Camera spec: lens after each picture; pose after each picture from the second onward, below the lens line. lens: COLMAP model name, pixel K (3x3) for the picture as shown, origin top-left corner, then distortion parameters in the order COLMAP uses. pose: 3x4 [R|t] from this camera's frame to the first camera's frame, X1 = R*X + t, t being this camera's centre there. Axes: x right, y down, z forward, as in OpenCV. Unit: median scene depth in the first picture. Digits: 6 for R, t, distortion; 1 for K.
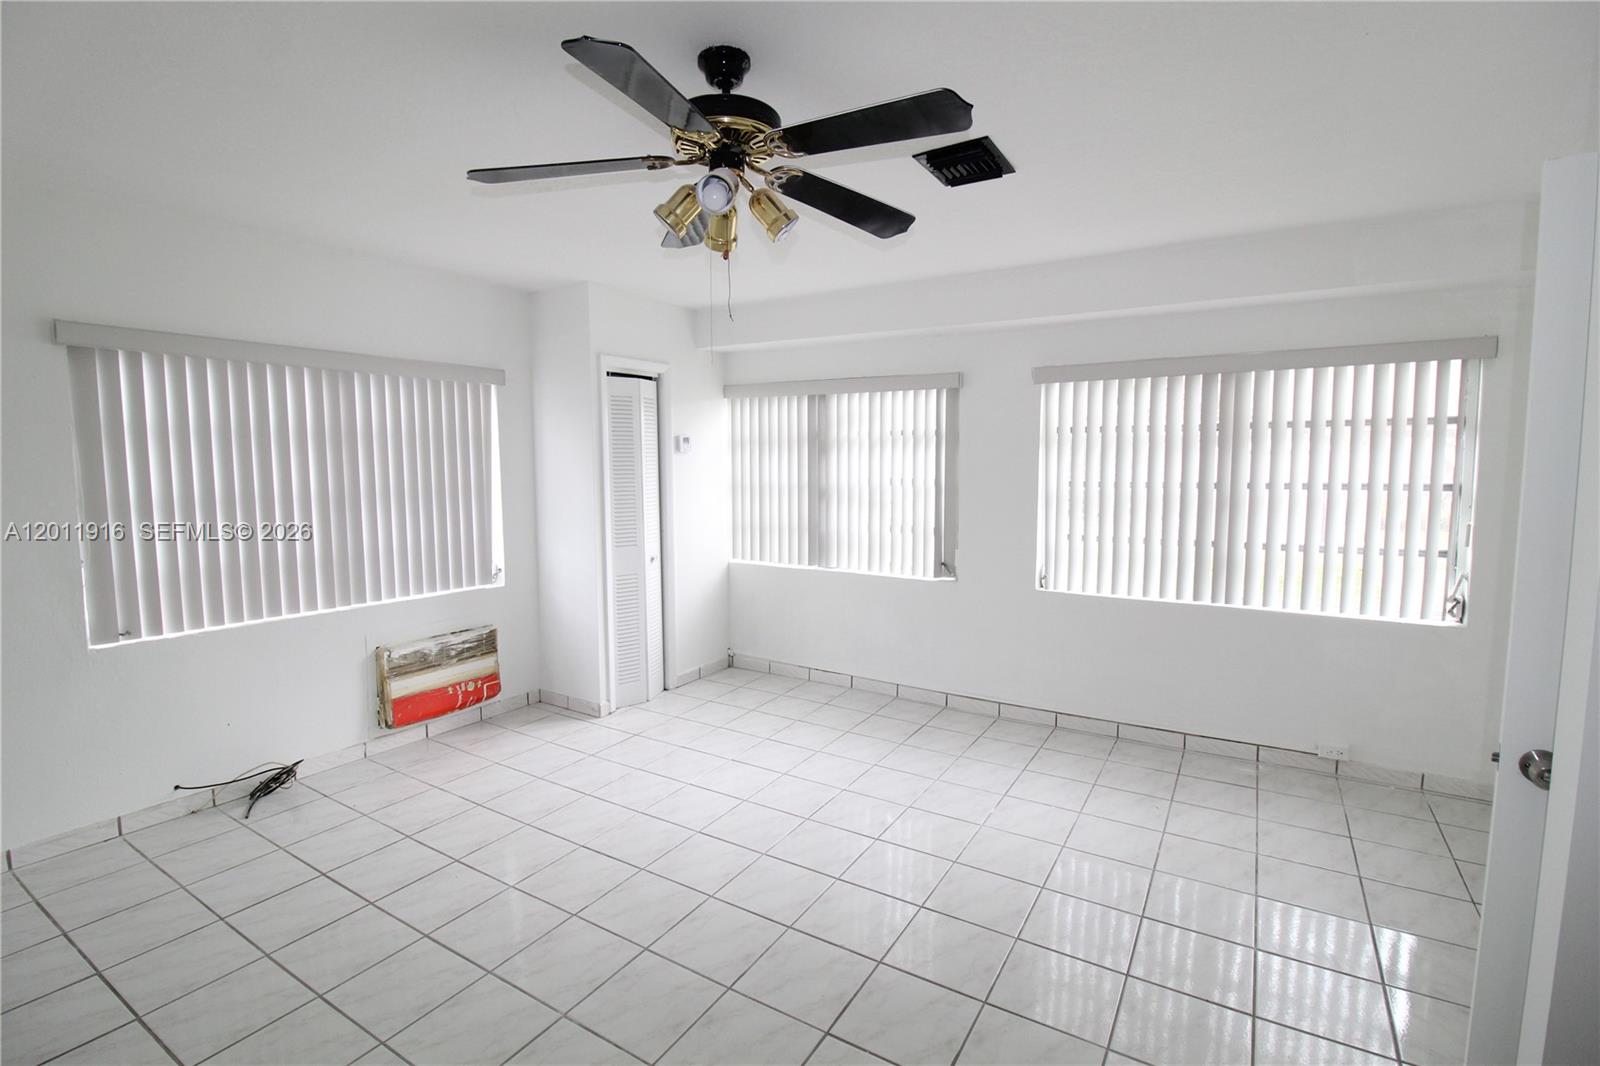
lens RADIAL K [[741.7, 0, 798.9], [0, 741.7, 525.0], [0, 0, 1]] dist [0.005077, -0.015991]
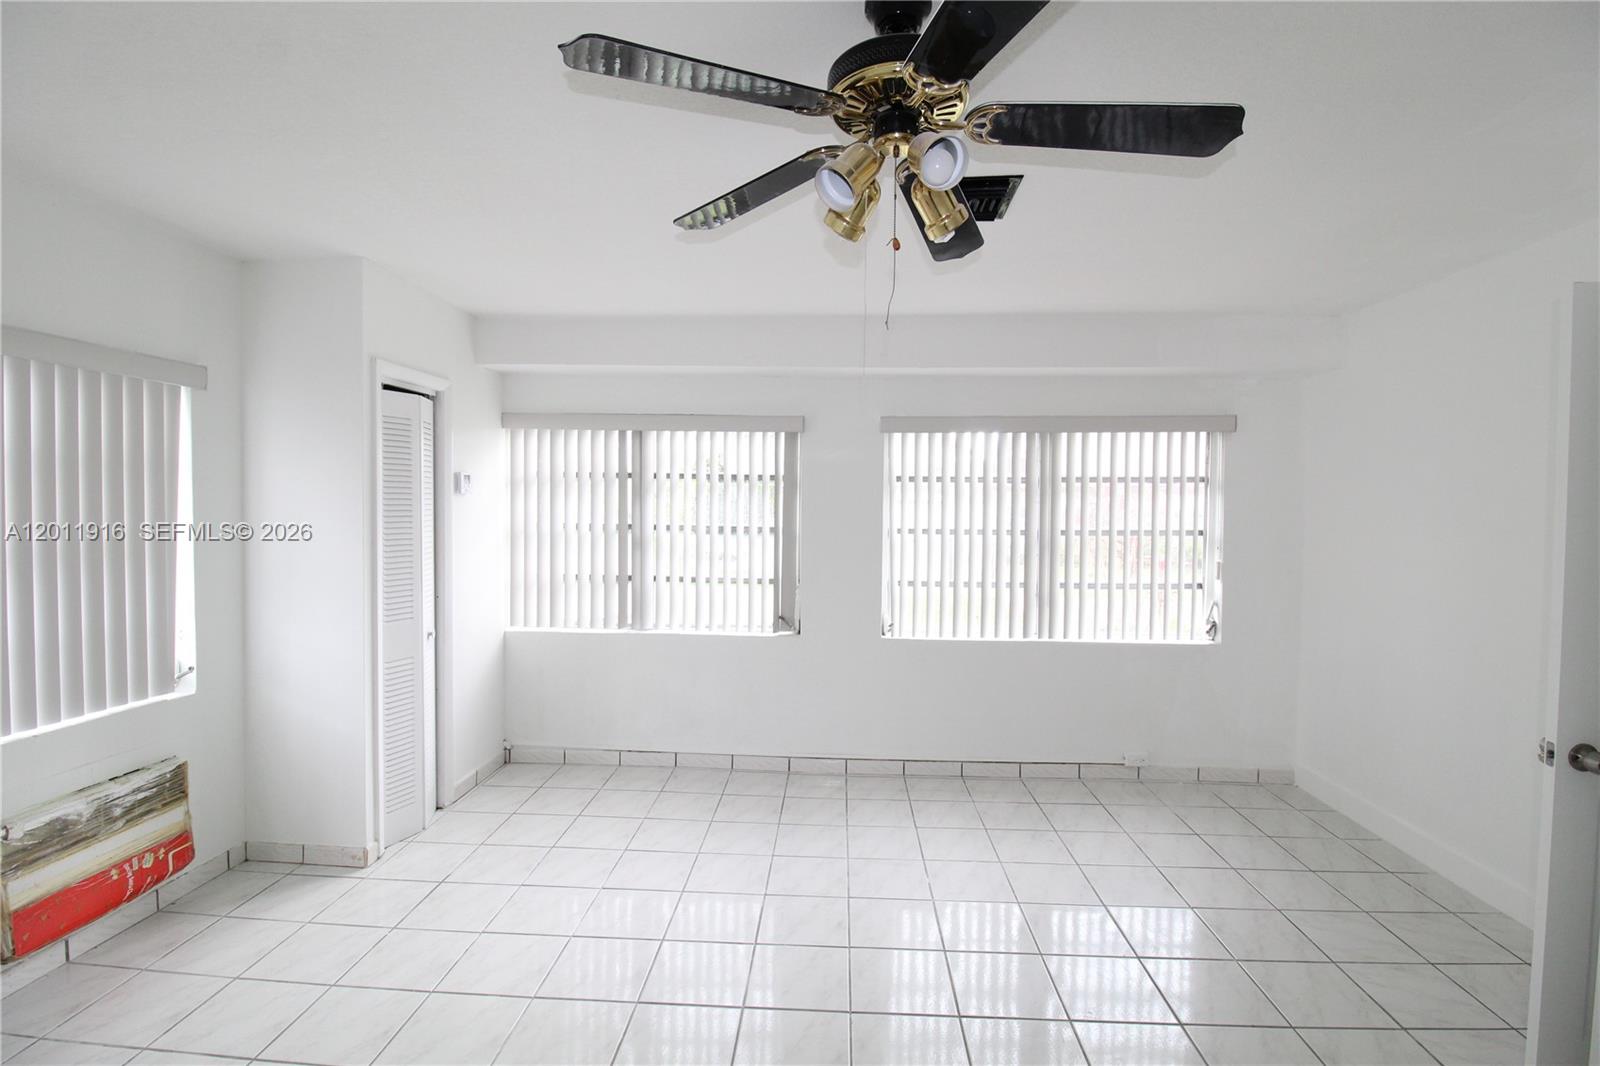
lens RADIAL K [[741.7, 0, 798.9], [0, 741.7, 525.0], [0, 0, 1]] dist [0.005077, -0.015991]
pose [[0.876866, -0.002278, 0.480730, -0.249451], [0.032044, 0.998042, -0.053721, -0.013698], [-0.479666, 0.062511, 0.875222, 0.171614]]
